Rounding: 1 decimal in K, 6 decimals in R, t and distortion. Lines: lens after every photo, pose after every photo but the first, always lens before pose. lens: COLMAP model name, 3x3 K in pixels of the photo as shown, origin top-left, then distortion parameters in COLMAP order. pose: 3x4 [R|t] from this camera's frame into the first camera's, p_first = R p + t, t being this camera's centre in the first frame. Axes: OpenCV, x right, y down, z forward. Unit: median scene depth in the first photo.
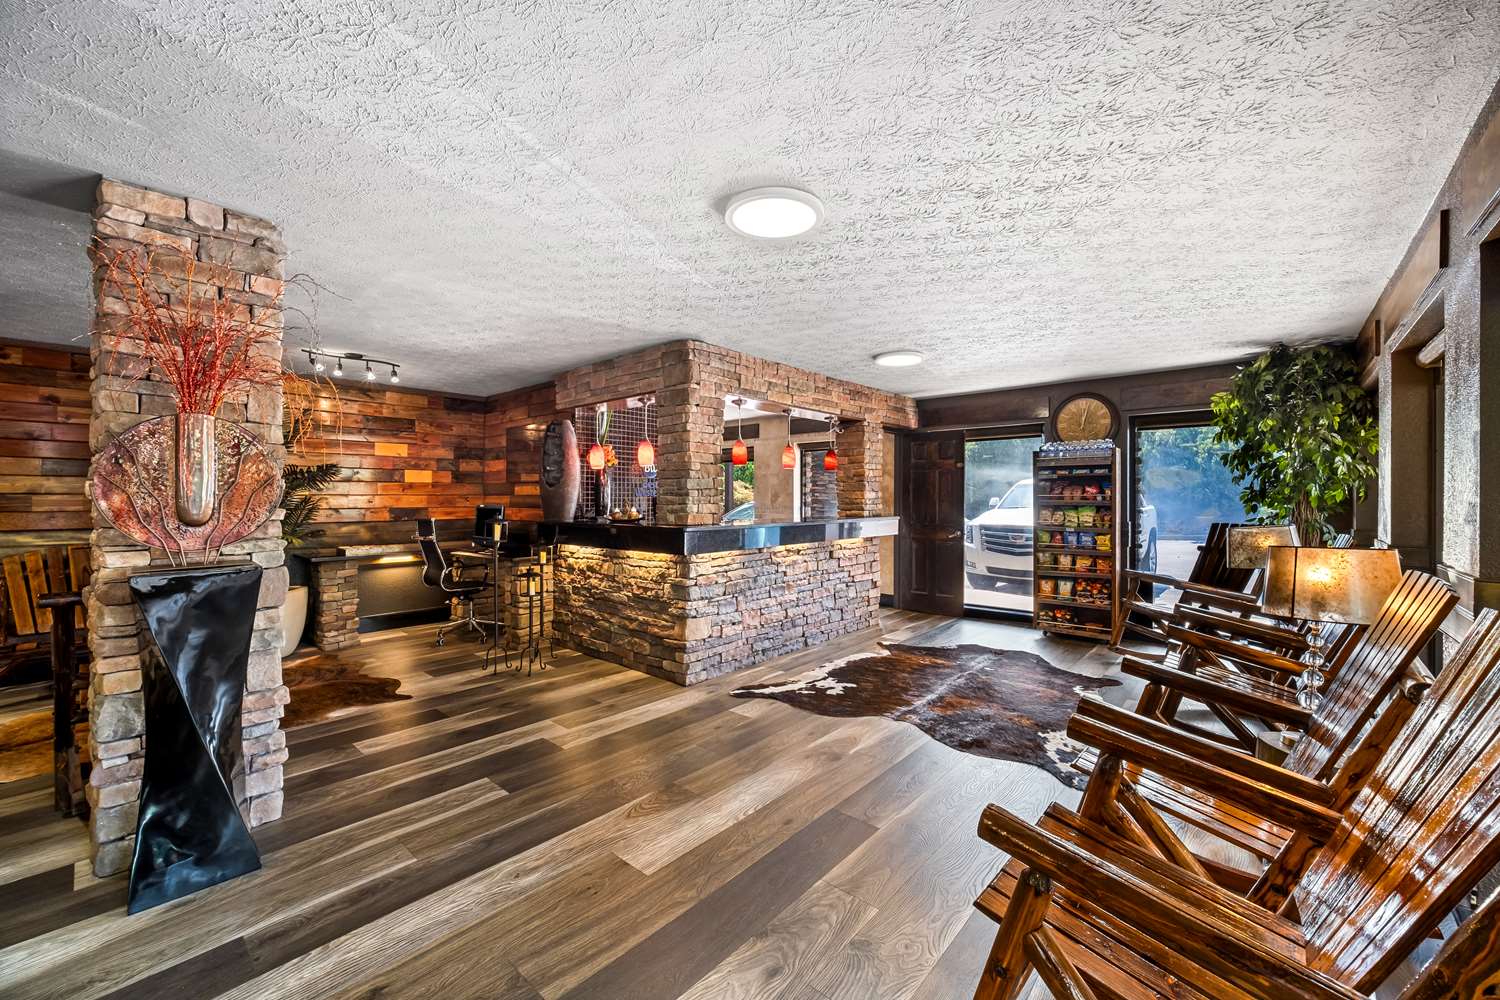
lens RADIAL K [[595.4, 0, 758.0], [0, 595.4, 495.7], [0, 0, 1]] dist [-0.000727, -0.000241]
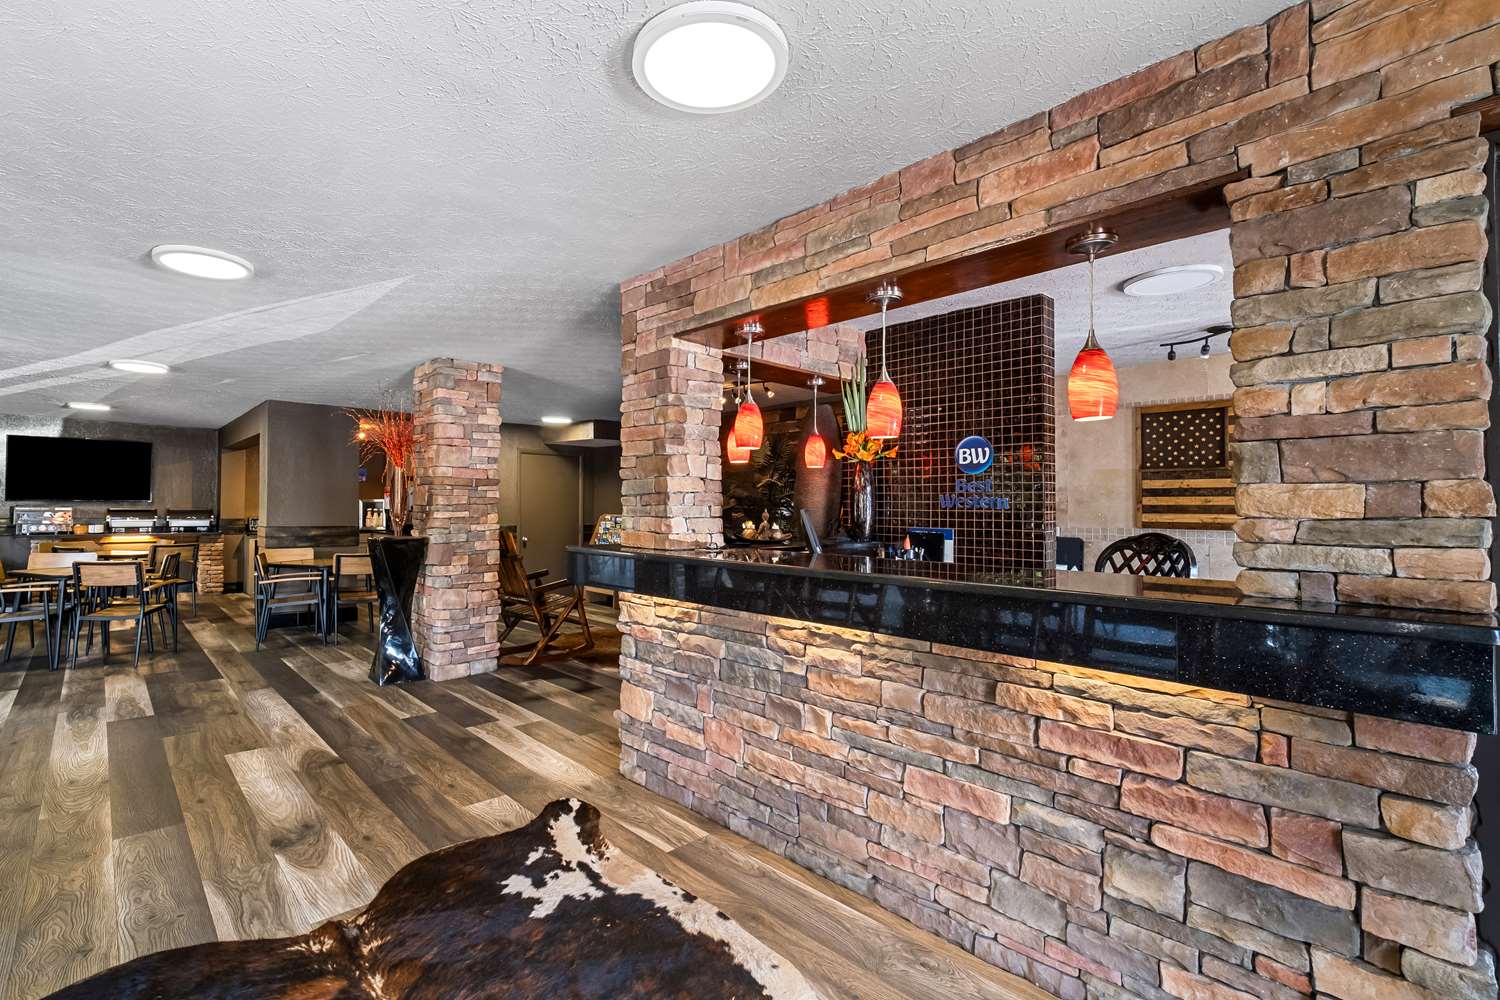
lens RADIAL K [[667.8, 0, 665.4], [0, 667.8, 491.0], [0, 0, 1]] dist [-0.000575, -0.000271]
pose [[-0.148770, -0.026698, -0.988511, 0.797989], [-0.005581, 0.999642, -0.026159, 0.005054], [0.988856, 0.001625, -0.148865, 1.405278]]
